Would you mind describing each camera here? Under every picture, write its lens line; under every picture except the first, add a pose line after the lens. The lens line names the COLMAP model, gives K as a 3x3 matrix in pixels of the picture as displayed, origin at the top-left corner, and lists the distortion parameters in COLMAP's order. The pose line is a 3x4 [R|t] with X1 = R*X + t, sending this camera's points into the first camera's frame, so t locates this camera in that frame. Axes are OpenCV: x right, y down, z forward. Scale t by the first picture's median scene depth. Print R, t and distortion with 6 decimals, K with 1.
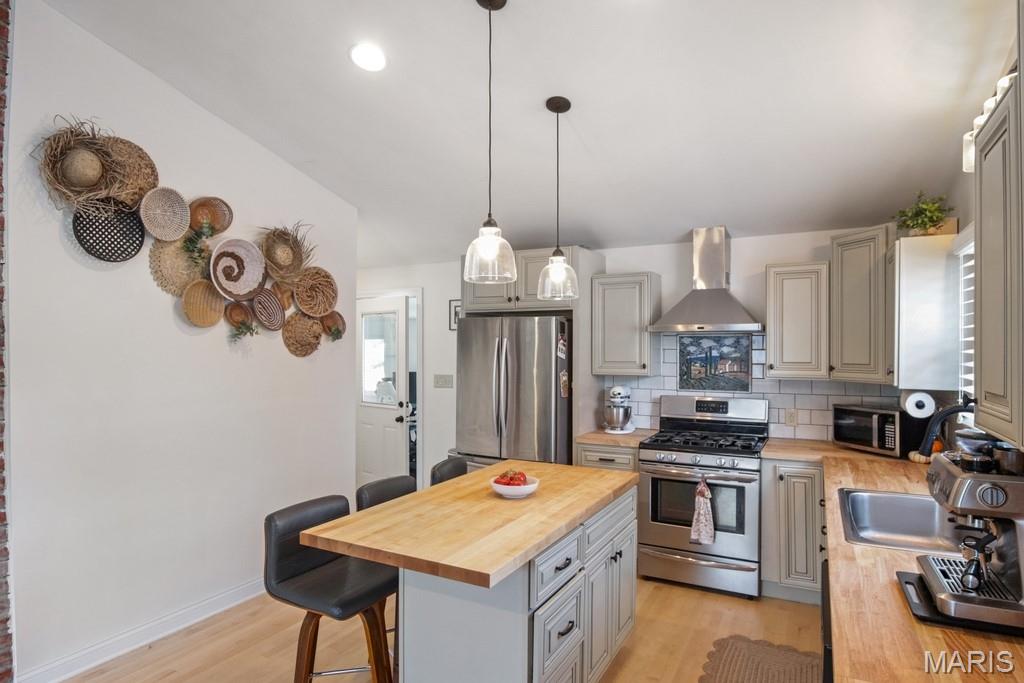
lens RADIAL K [[578.0, 0, 513.6], [0, 578.0, 347.4], [0, 0, 1]] dist [-0.037120, 0.009341]
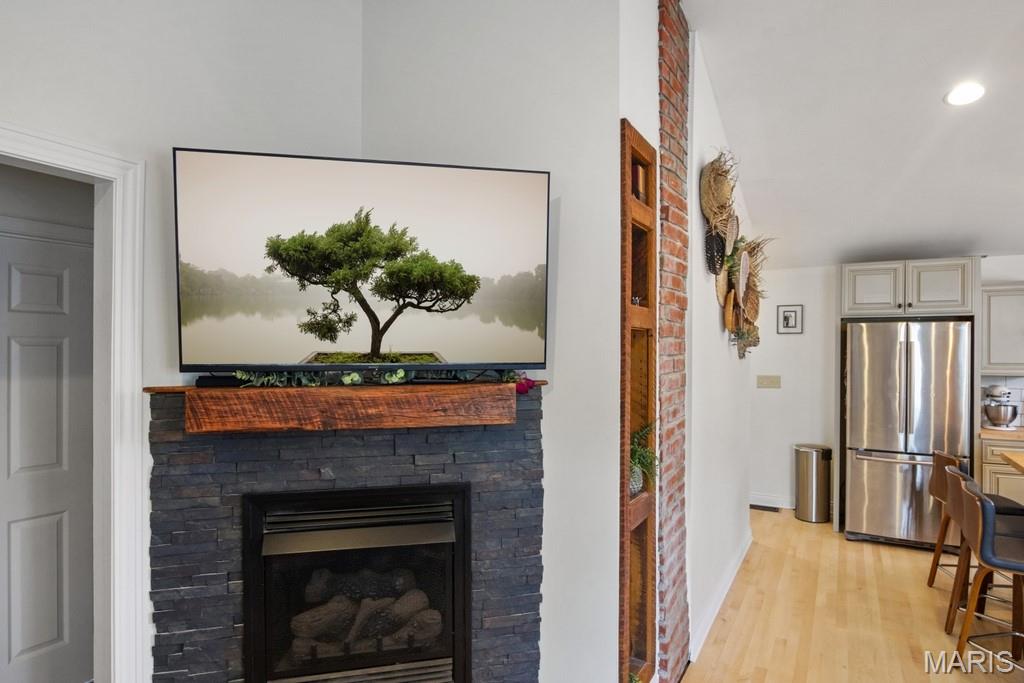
lens RADIAL K [[578.0, 0, 513.6], [0, 578.0, 347.4], [0, 0, 1]] dist [-0.037120, 0.009341]
pose [[0.998841, 0.000787, -0.048120, -0.683169], [-0.000858, 0.999999, -0.001466, -0.003338], [0.048119, 0.001506, 0.998840, -0.097908]]
